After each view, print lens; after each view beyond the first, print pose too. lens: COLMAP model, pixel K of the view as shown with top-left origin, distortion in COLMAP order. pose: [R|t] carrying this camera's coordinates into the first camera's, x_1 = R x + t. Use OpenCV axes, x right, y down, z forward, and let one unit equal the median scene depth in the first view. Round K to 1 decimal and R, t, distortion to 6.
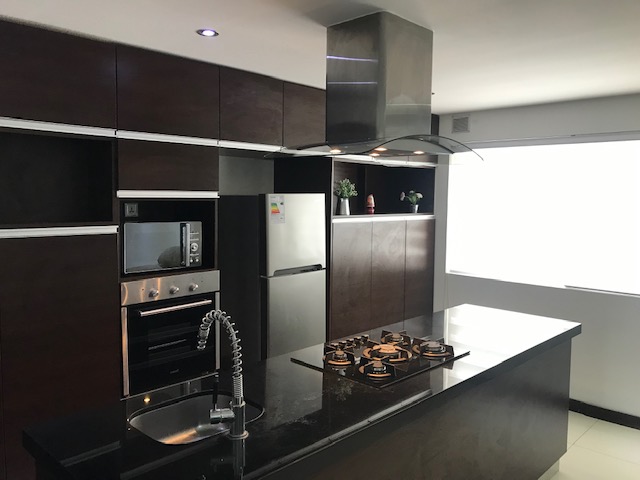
lens RADIAL K [[525.4, 0, 320.5], [0, 525.4, 238.8], [0, 0, 1]] dist [0.010763, 0.001502]
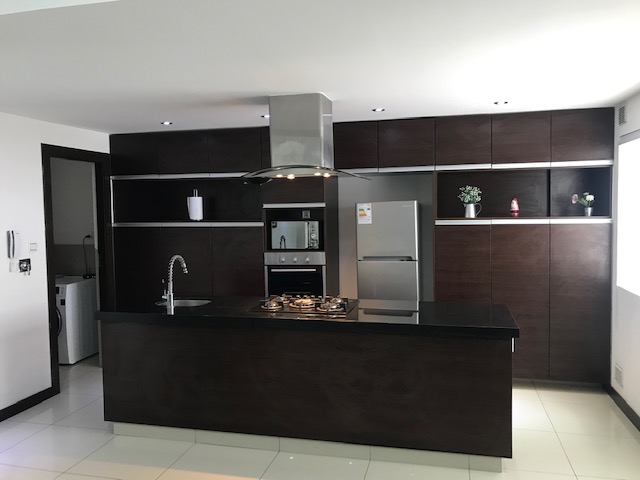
lens RADIAL K [[525.4, 0, 319.4], [0, 525.4, 239.4], [0, 0, 1]] dist [0.010763, 0.001502]
pose [[0.483468, 0.029809, -0.874854, 1.152030], [-0.048246, 0.998808, 0.007370, 0.010684], [0.874031, 0.038645, 0.484330, 0.210271]]
